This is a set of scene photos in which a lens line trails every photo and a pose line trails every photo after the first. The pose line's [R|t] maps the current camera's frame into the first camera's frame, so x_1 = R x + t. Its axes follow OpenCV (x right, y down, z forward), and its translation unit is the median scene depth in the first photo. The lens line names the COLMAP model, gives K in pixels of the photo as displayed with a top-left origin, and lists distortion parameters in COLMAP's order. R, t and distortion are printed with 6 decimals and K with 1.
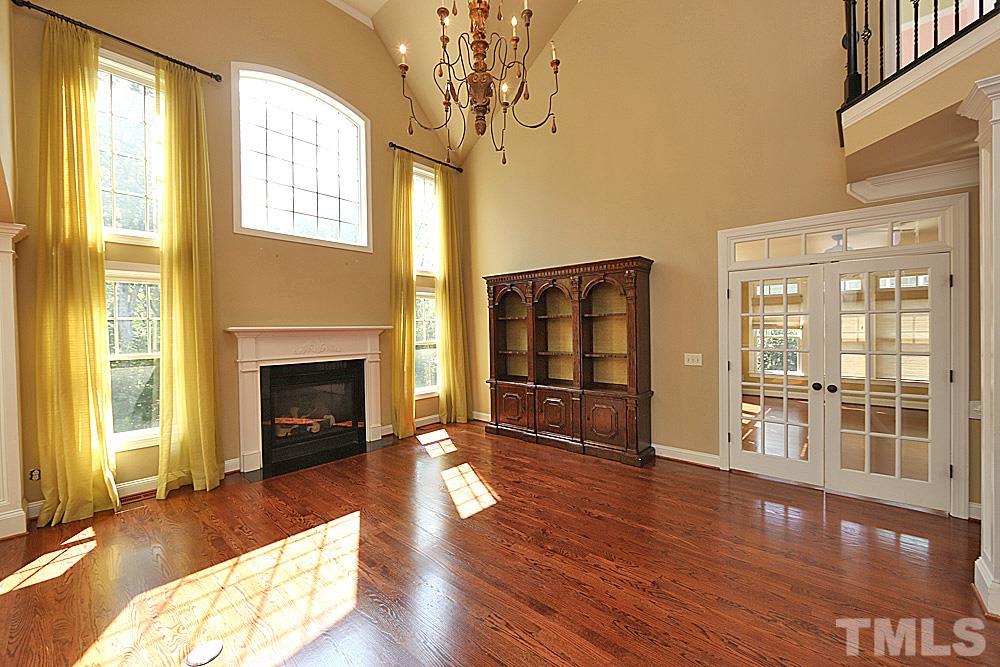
lens RADIAL K [[391.7, 0, 494.9], [0, 391.7, 330.8], [0, 0, 1]] dist [0.000090, 0.000010]
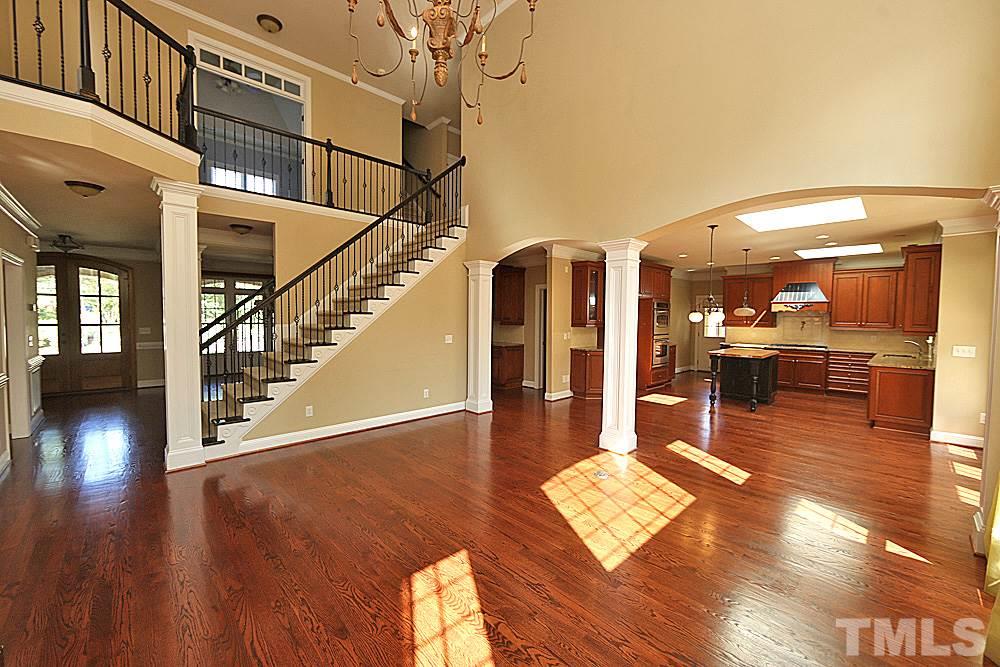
lens RADIAL K [[391.7, 0, 494.9], [0, 391.7, 330.8], [0, 0, 1]] dist [0.000090, 0.000010]
pose [[-0.996620, -0.000702, 0.082143, -0.228748], [0.003059, 0.998953, 0.045648, -0.007854], [-0.082089, 0.045745, -0.995575, 1.946390]]
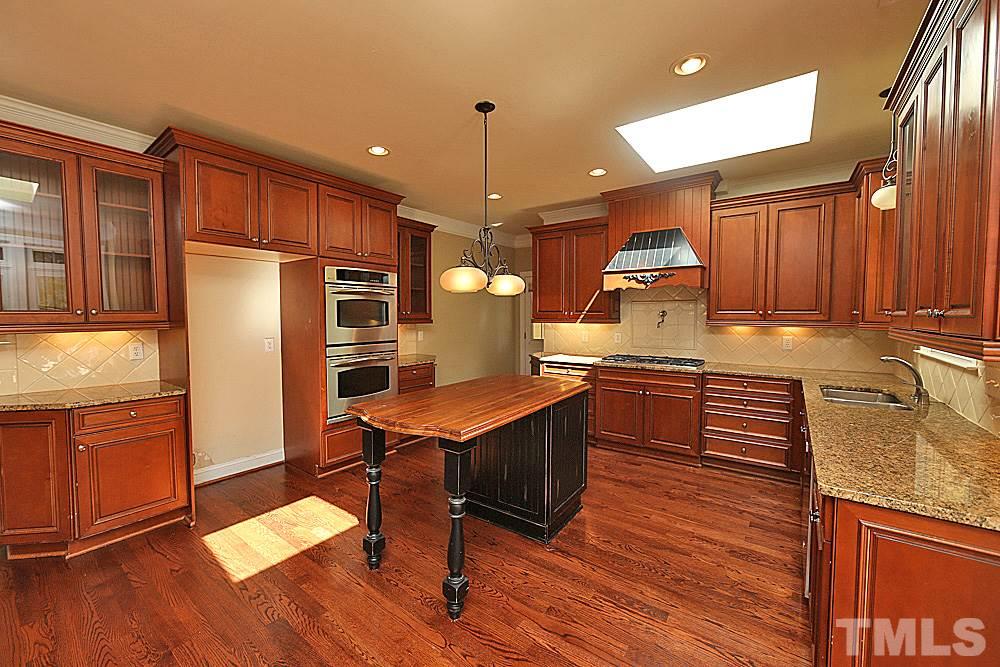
lens RADIAL K [[401.7, 0, 500.1], [0, 401.7, 329.3], [0, 0, 1]] dist [-0.000267, 0.000005]
pose [[-0.996824, 0.016590, -0.077894, -1.553933], [0.012092, 0.998251, 0.057867, 0.040350], [0.078718, 0.056741, -0.995281, 0.292903]]
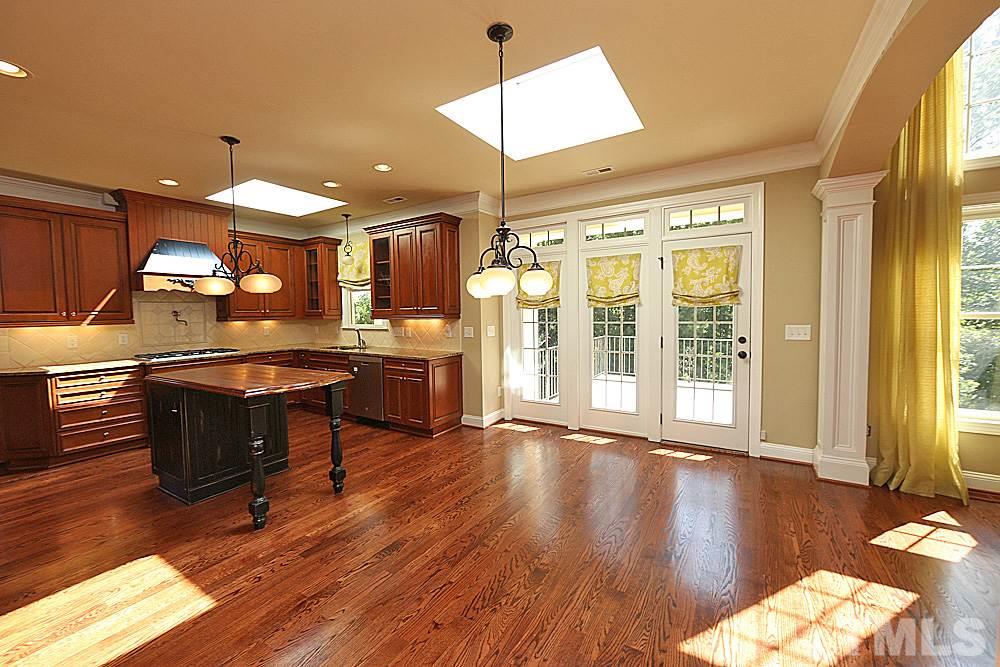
lens RADIAL K [[391.7, 0, 494.9], [0, 391.7, 330.8], [0, 0, 1]] dist [0.000090, 0.000010]
pose [[0.170620, 0.057487, -0.983658, -0.402918], [0.003826, 0.998250, 0.059003, 0.056367], [0.985329, -0.013831, 0.170102, -0.112680]]
